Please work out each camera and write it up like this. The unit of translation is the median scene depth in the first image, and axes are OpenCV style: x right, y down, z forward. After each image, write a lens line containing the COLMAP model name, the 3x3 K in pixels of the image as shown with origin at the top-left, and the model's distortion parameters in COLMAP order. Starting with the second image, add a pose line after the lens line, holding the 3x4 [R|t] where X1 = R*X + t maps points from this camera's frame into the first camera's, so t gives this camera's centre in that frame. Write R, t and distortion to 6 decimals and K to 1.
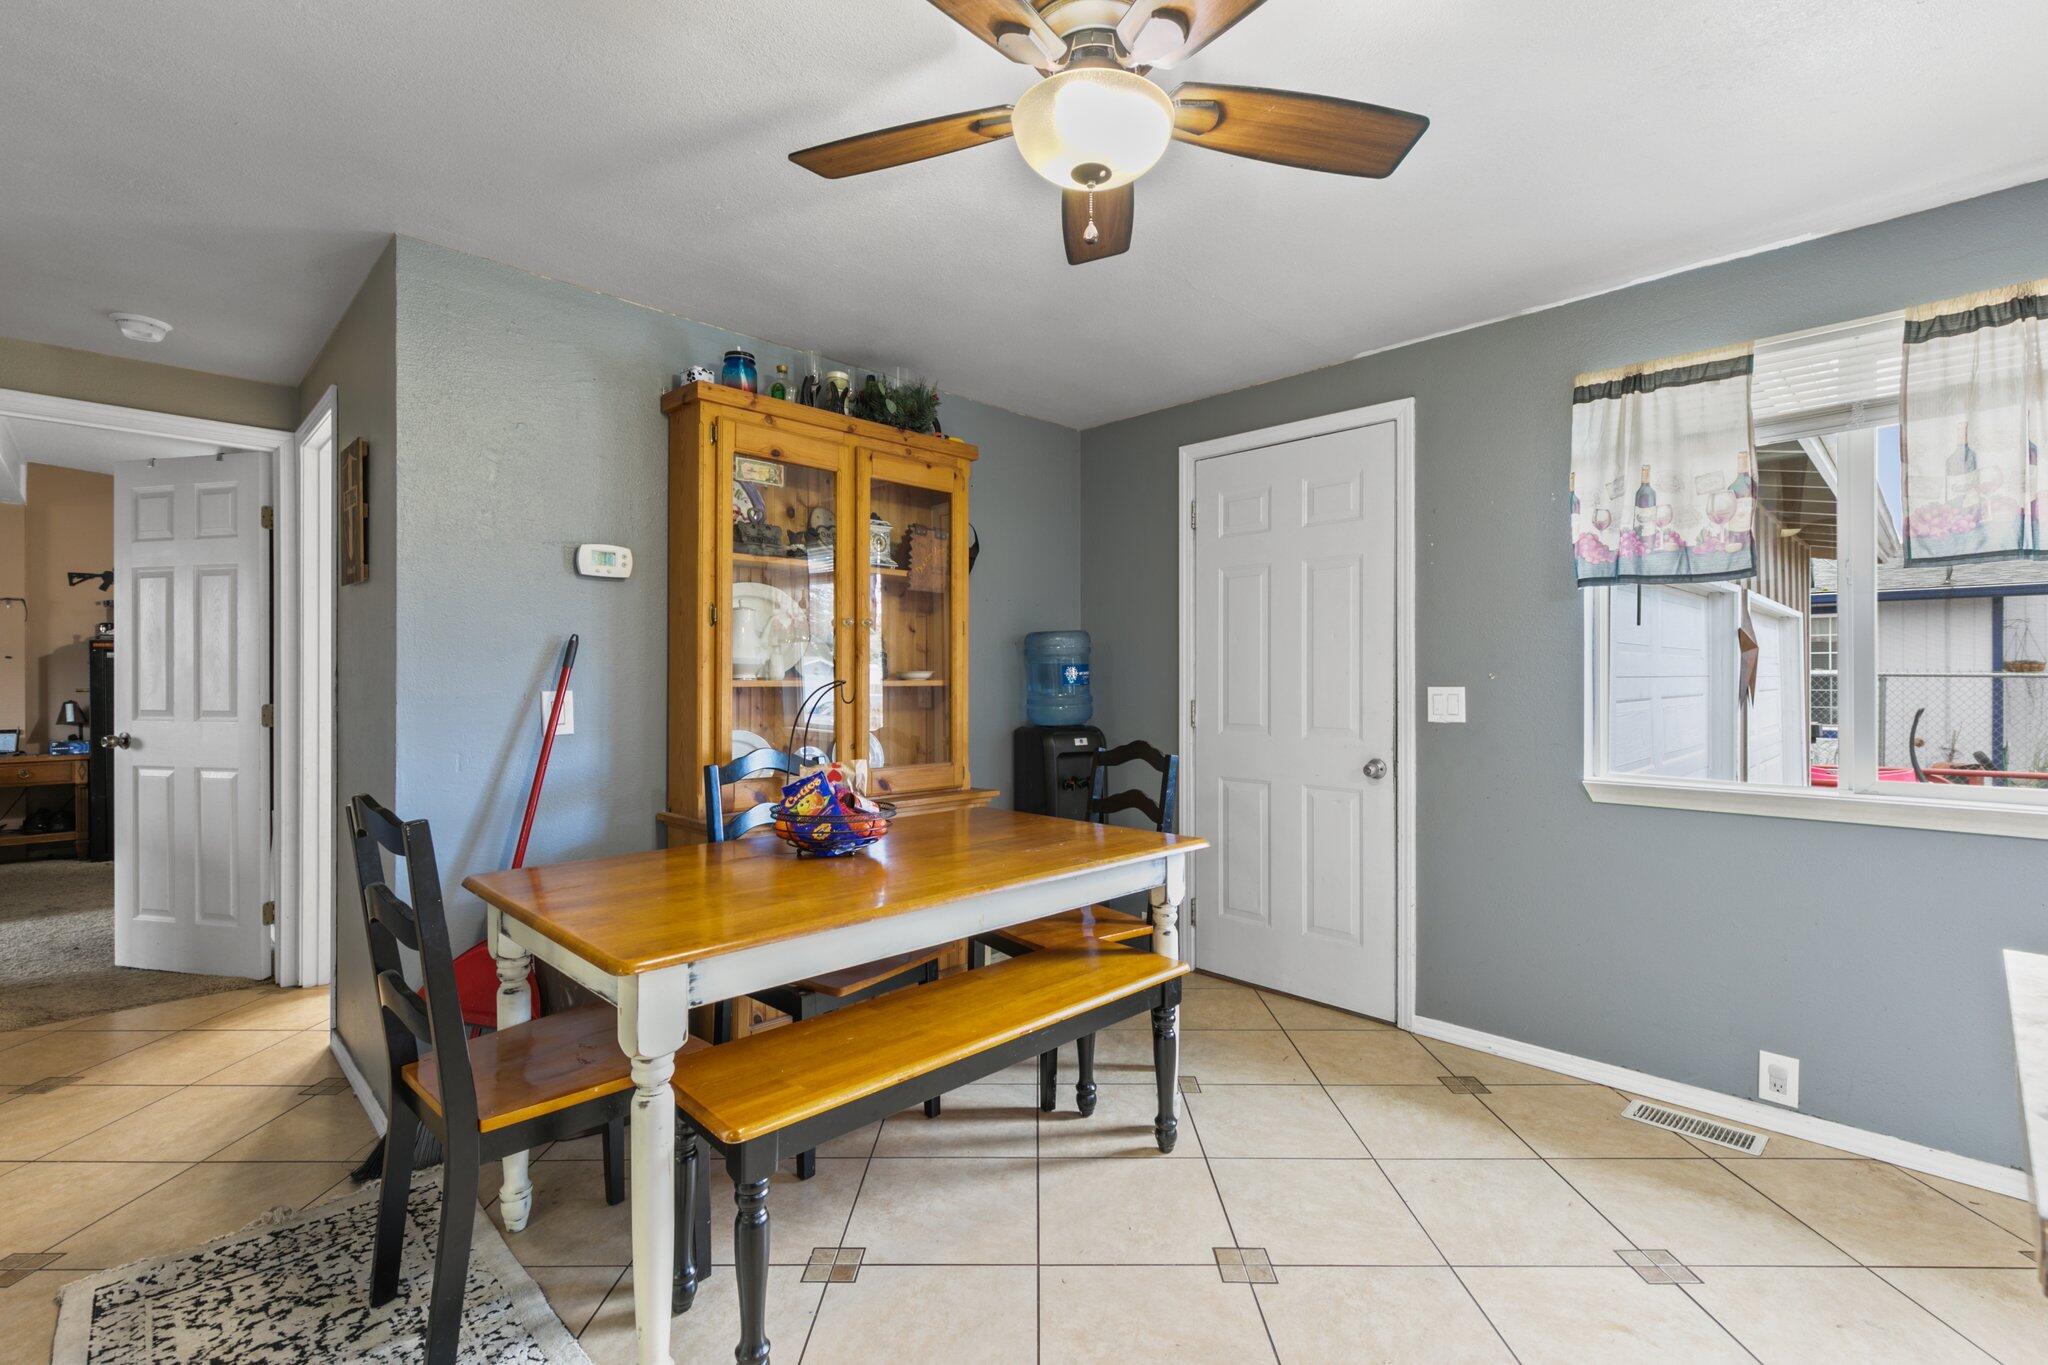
lens RADIAL K [[917.9, 0, 1023.3], [0, 917.9, 678.8], [0, 0, 1]] dist [0.006033, 0.000031]
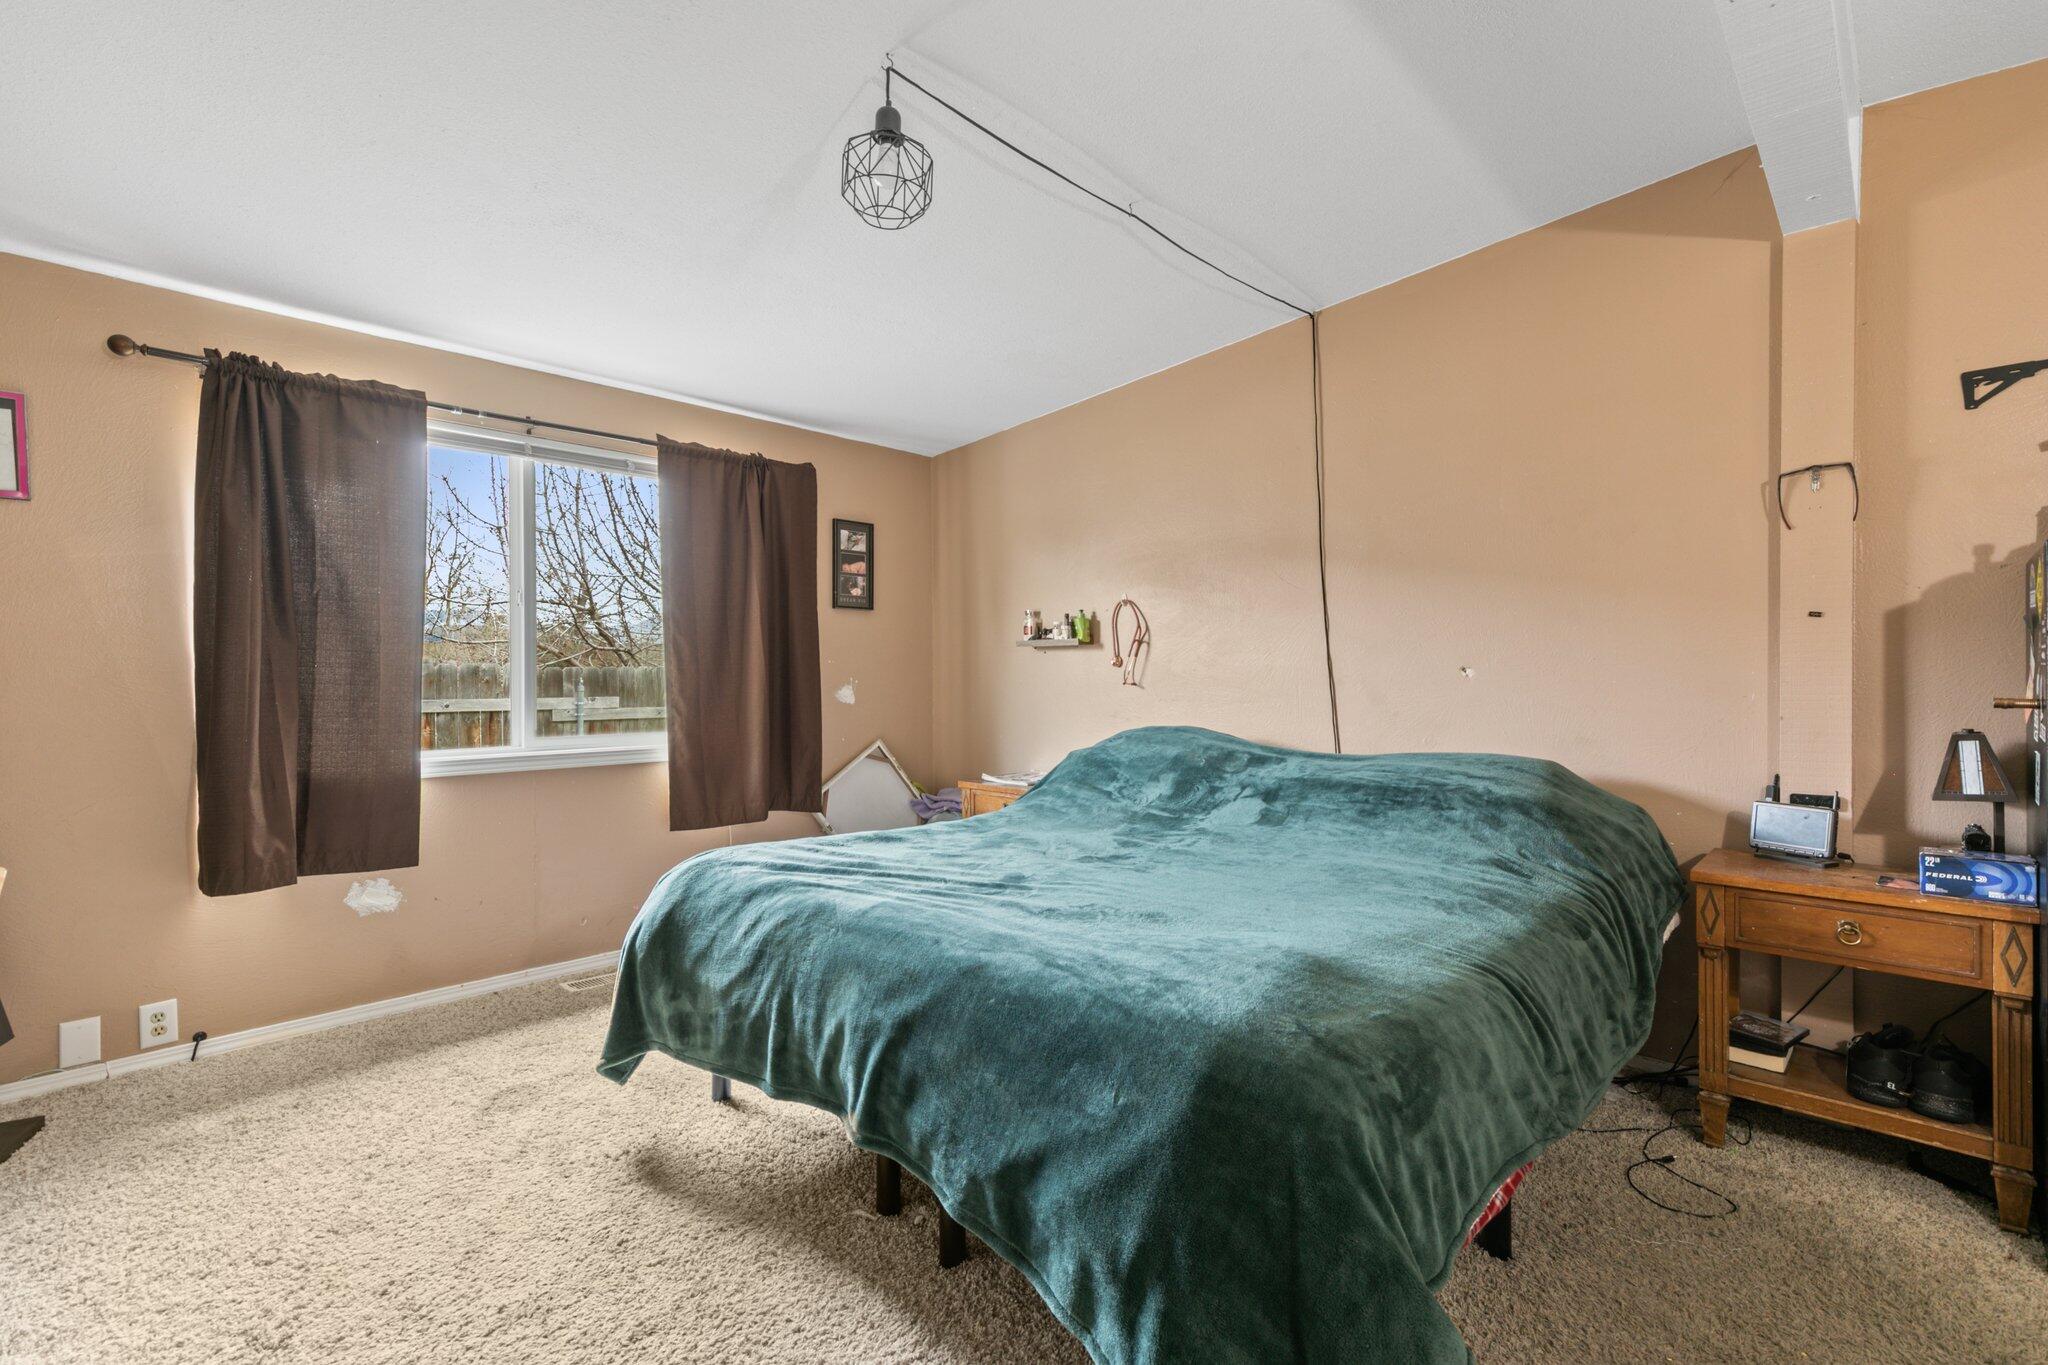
lens RADIAL K [[917.9, 0, 1032.0], [0, 917.9, 684.4], [0, 0, 1]] dist [0.006033, 0.000031]
pose [[0.025292, 0.009651, -0.999634, -1.099730], [0.004749, 0.999941, 0.009774, 0.002146], [0.999669, -0.004994, 0.025245, 1.013088]]
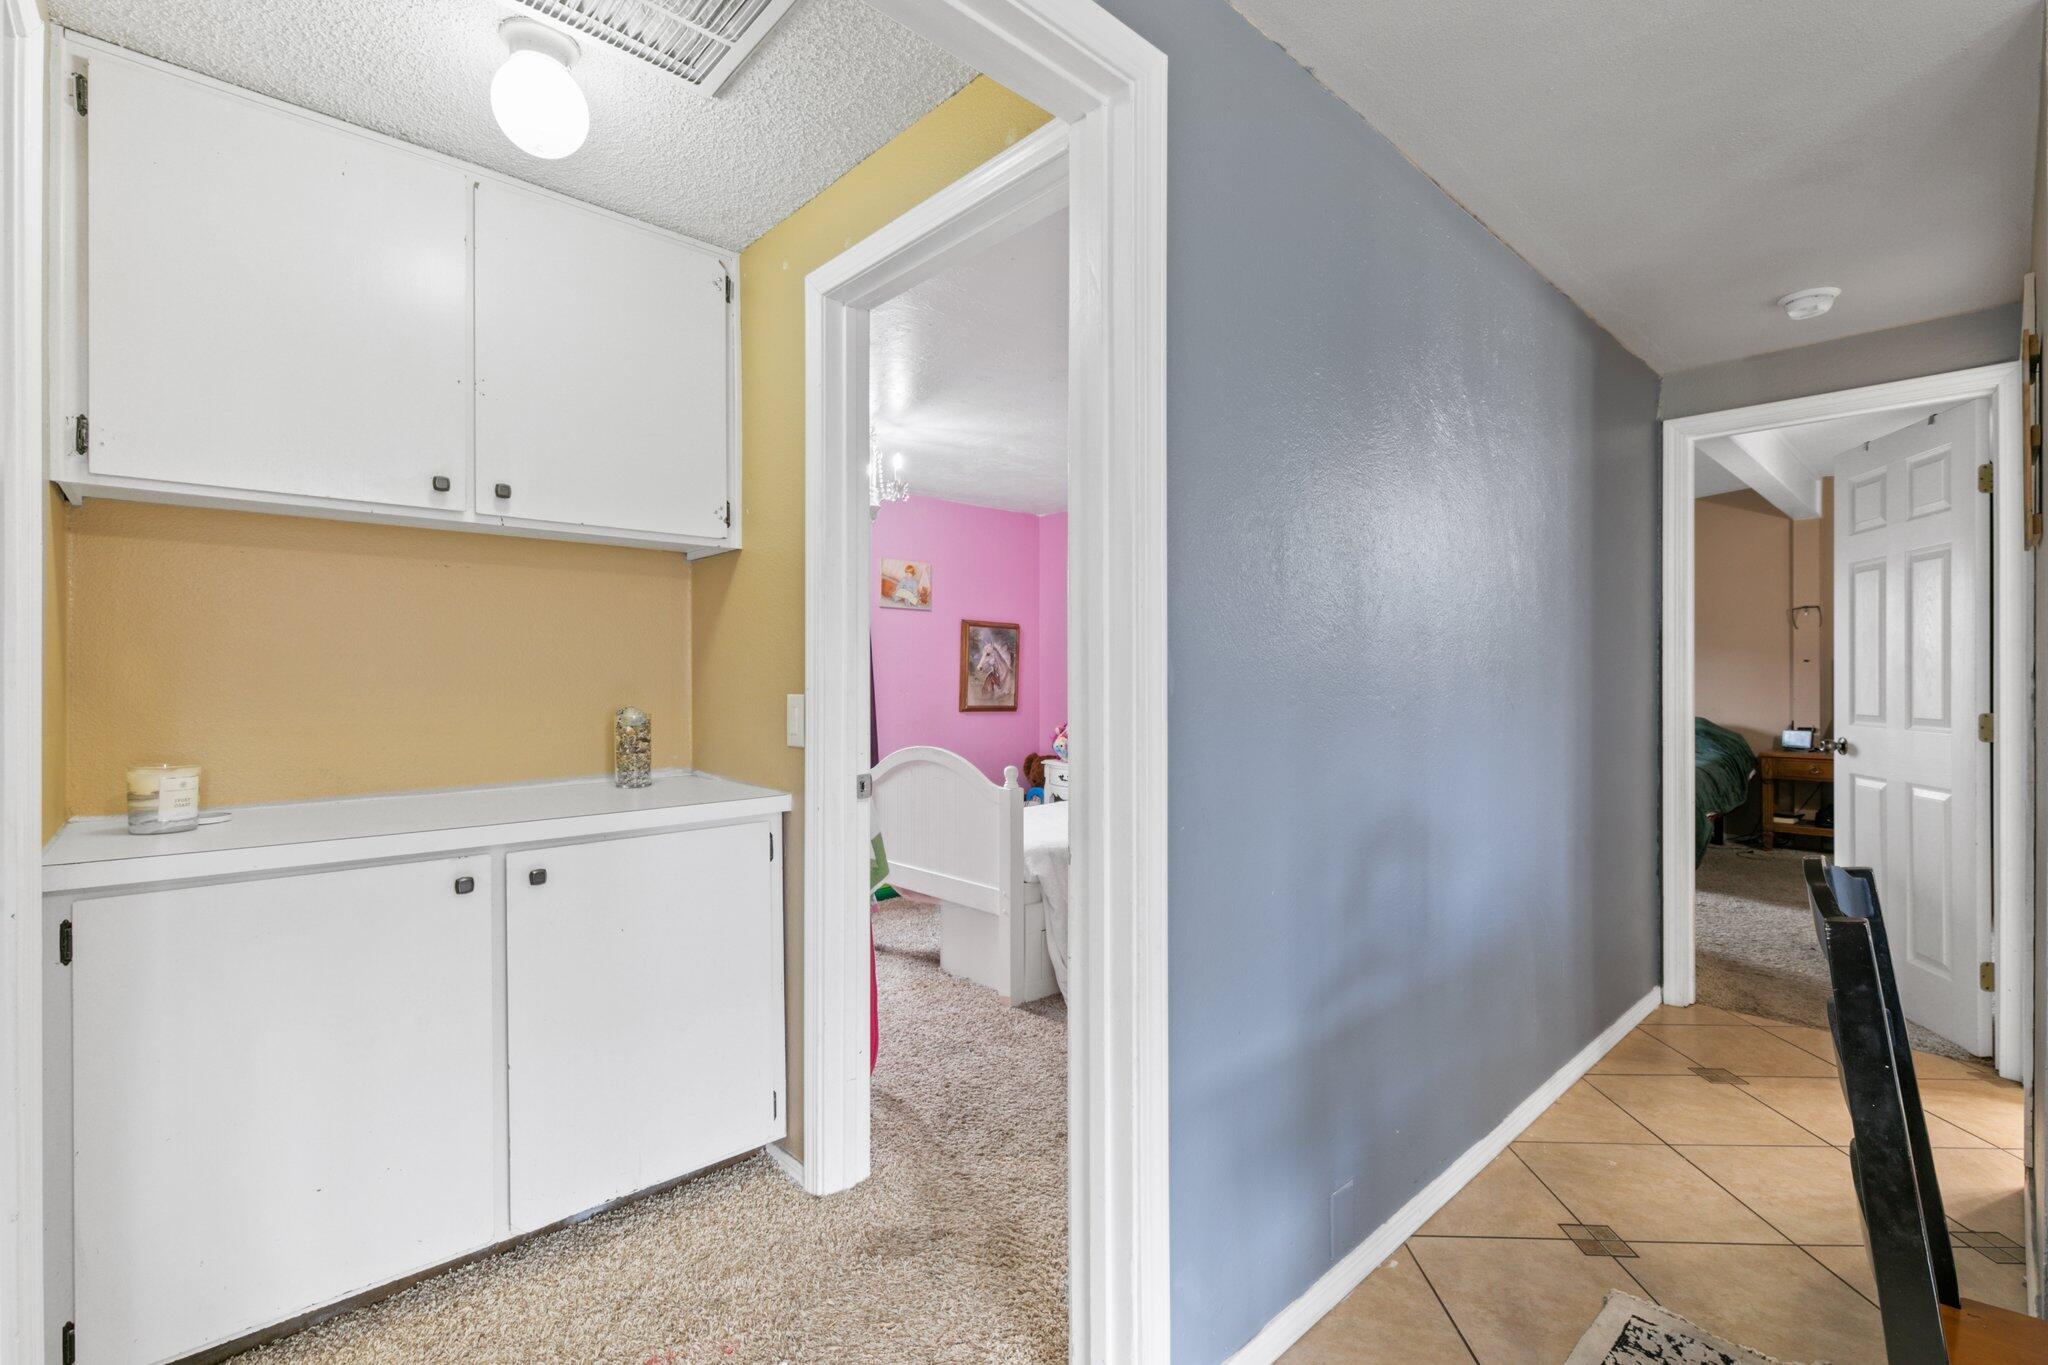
lens RADIAL K [[917.9, 0, 1060.3], [0, 917.9, 680.4], [0, 0, 1]] dist [0.006033, 0.000031]
pose [[-0.004065, -0.000323, -0.999992, -0.018712], [0.000932, 1.000000, -0.000326, -0.001030], [0.999991, -0.000934, -0.004065, 0.200275]]
